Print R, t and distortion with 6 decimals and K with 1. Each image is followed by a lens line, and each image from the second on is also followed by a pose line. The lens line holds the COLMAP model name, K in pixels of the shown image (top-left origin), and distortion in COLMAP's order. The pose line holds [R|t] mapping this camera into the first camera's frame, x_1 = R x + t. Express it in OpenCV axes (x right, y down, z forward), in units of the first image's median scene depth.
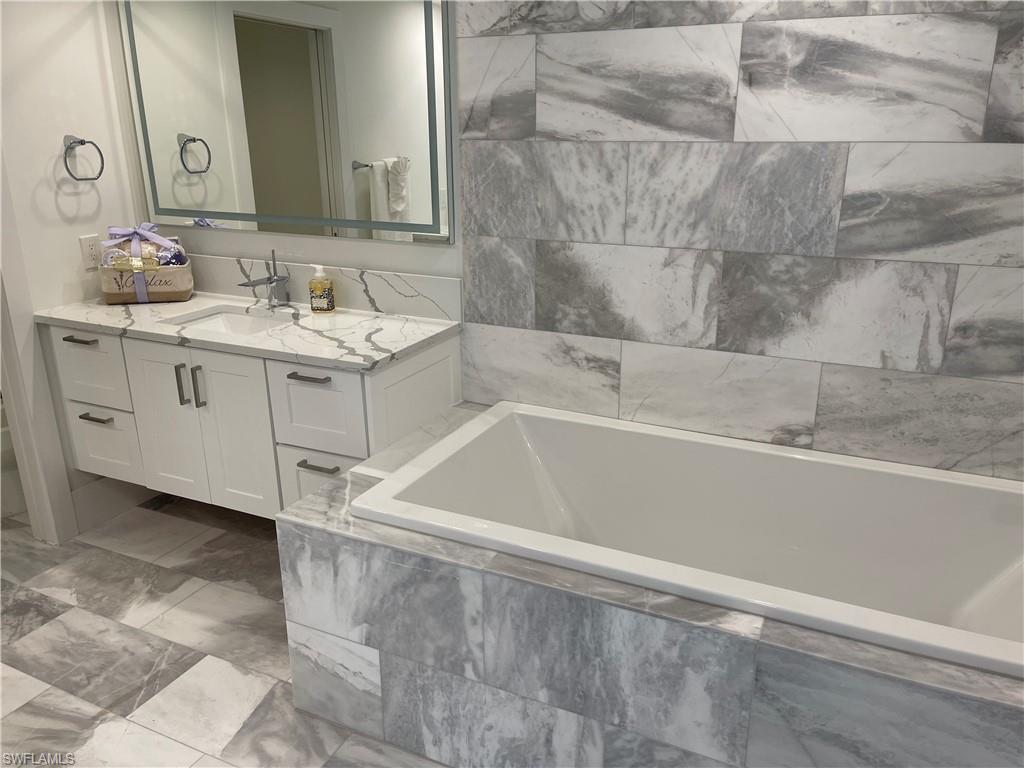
lens RADIAL K [[783.8, 0, 512.0], [0, 783.8, 391.2], [0, 0, 1]] dist [0.096879, -0.132832]
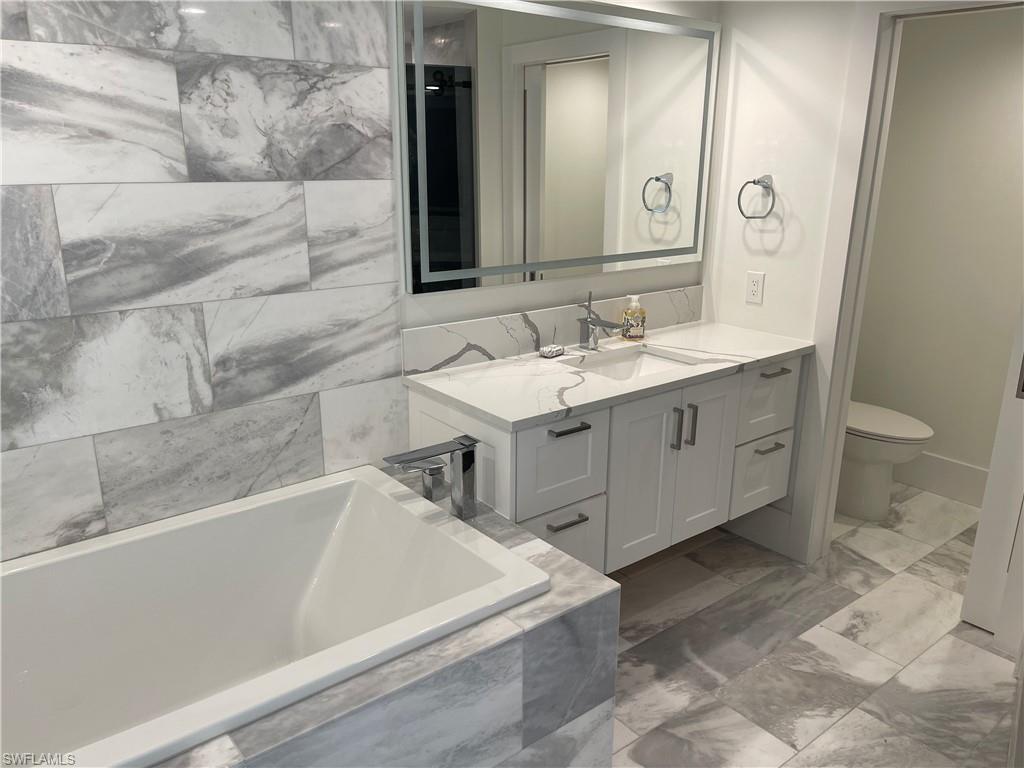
lens RADIAL K [[783.8, 0, 512.0], [0, 783.8, 391.2], [0, 0, 1]] dist [0.096879, -0.132832]
pose [[0.434364, -0.255085, 0.863863, -0.158710], [0.278747, 0.950050, 0.140377, -0.081758], [-0.856521, 0.179824, 0.483771, 0.195029]]
